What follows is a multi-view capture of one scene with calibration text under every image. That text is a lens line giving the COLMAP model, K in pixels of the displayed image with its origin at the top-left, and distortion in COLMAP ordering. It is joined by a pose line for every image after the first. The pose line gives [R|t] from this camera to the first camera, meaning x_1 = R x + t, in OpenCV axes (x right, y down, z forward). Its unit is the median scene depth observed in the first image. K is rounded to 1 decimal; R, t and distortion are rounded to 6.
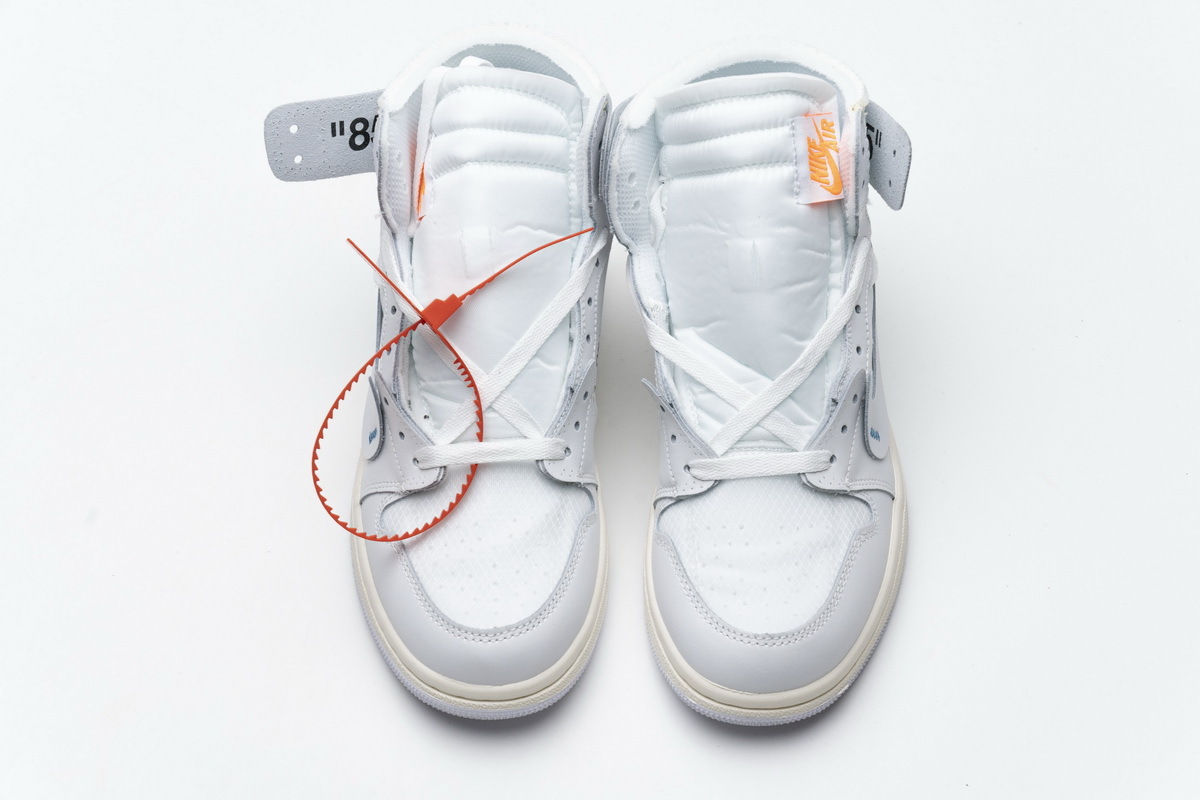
lens RADIAL K [[2349.7, 0, 600.0], [0, 2349.7, 400.0], [0, 0, 1]] dist [0.032537, -0.014049]
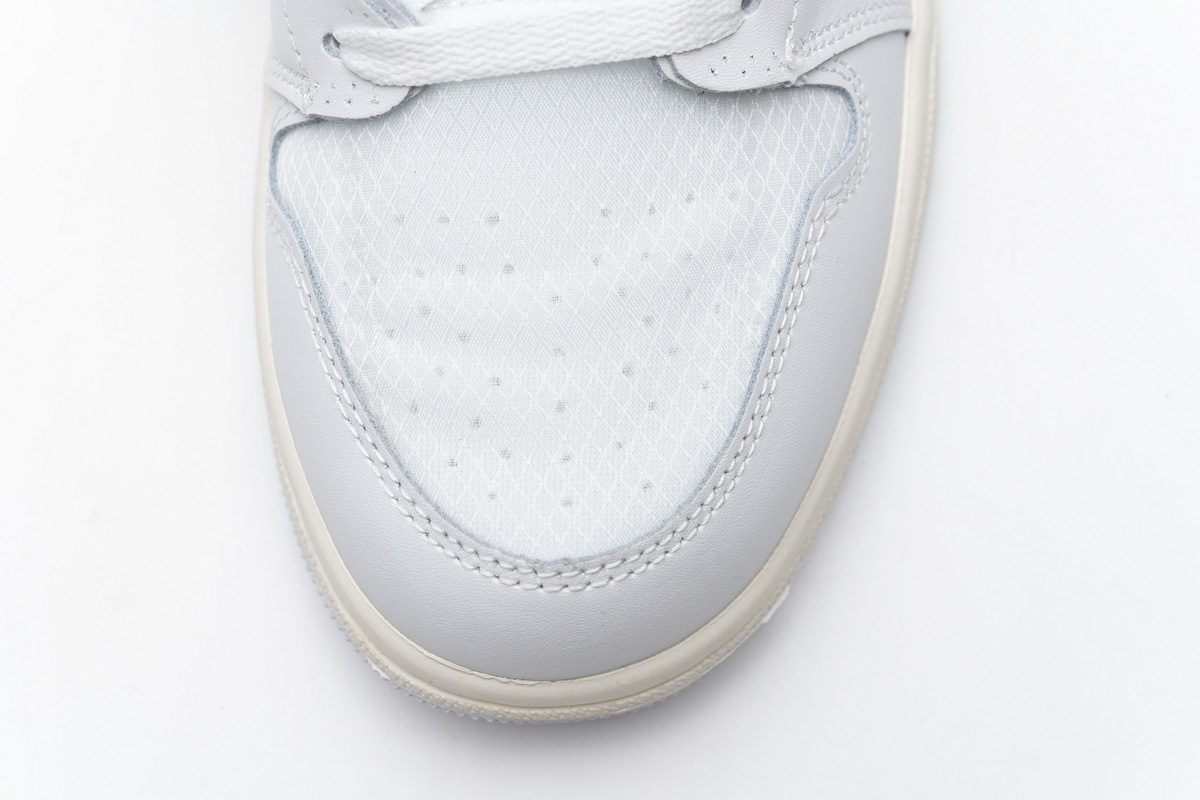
lens RADIAL K [[2349.7, 0, 600.0], [0, 2349.7, 400.0], [0, 0, 1]] dist [0.032537, -0.014049]
pose [[0.998286, -0.046576, 0.035442, 0.062202], [0.024017, 0.878226, 0.477642, -0.089732], [-0.053372, -0.475972, 0.877839, 0.671727]]
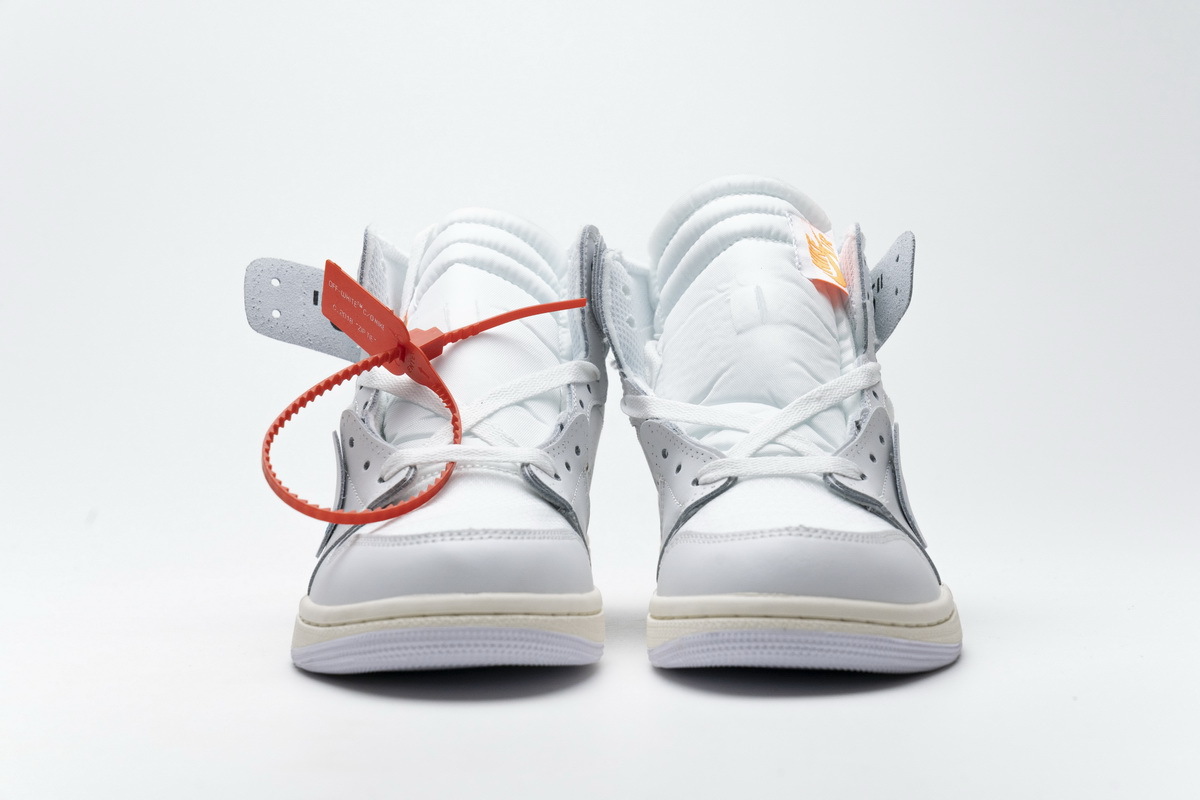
lens RADIAL K [[2349.7, 0, 600.0], [0, 2349.7, 400.0], [0, 0, 1]] dist [0.032537, -0.014049]
pose [[0.999862, 0.005929, 0.015529, -0.011750], [0.007998, 0.647397, -0.762111, 0.670735], [-0.014572, 0.762130, 0.647260, 0.420235]]
